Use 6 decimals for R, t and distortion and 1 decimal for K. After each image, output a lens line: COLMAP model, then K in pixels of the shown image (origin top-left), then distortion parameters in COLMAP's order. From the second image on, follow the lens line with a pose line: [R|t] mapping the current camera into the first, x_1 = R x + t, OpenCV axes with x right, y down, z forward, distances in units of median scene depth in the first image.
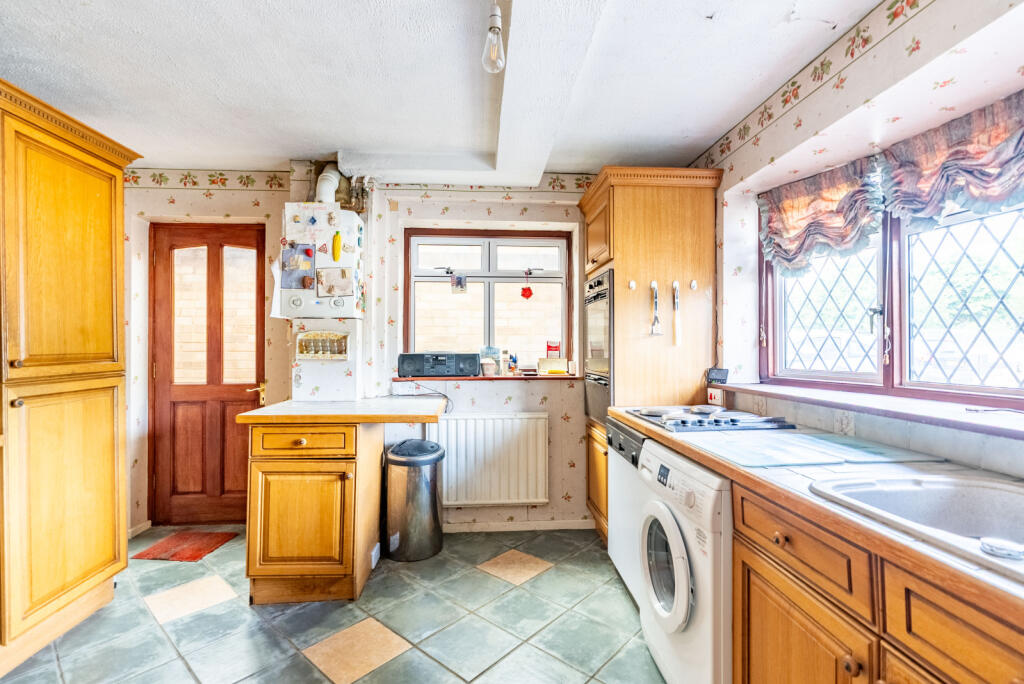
lens RADIAL K [[474.1, 0, 512.0], [0, 474.1, 342.0], [0, 0, 1]] dist [-0.016057, 0.007328]
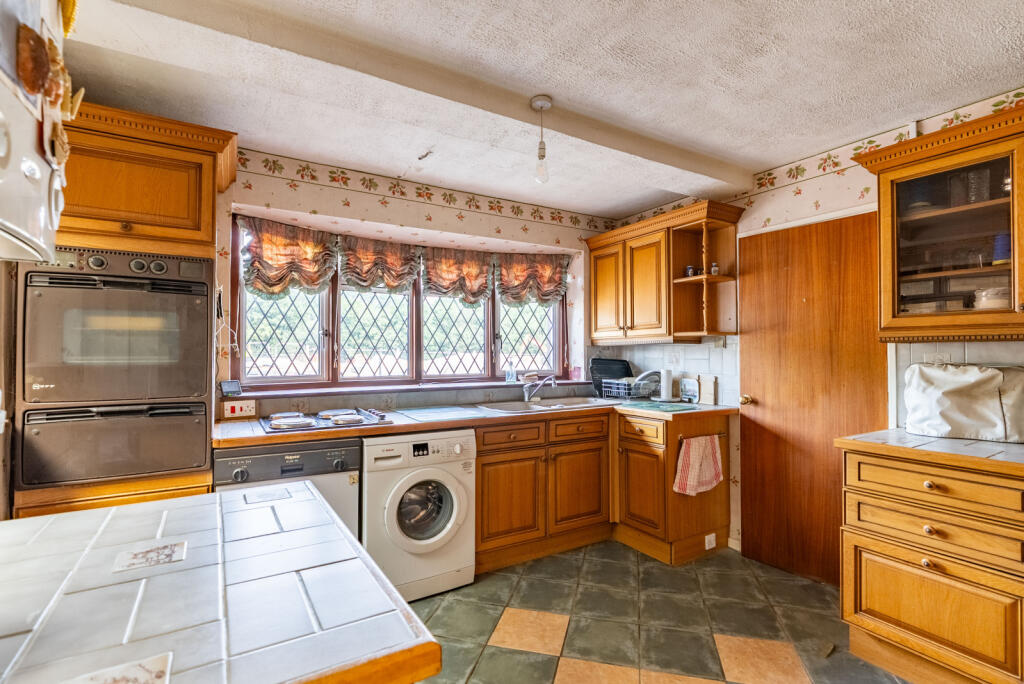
lens RADIAL K [[474.1, 0, 512.0], [0, 474.1, 342.0], [0, 0, 1]] dist [-0.016057, 0.007328]
pose [[-0.458636, 0.005273, 0.888608, -0.885402], [-0.018259, 0.999715, -0.015356, -0.028100], [-0.888437, -0.023268, -0.458409, 1.181206]]
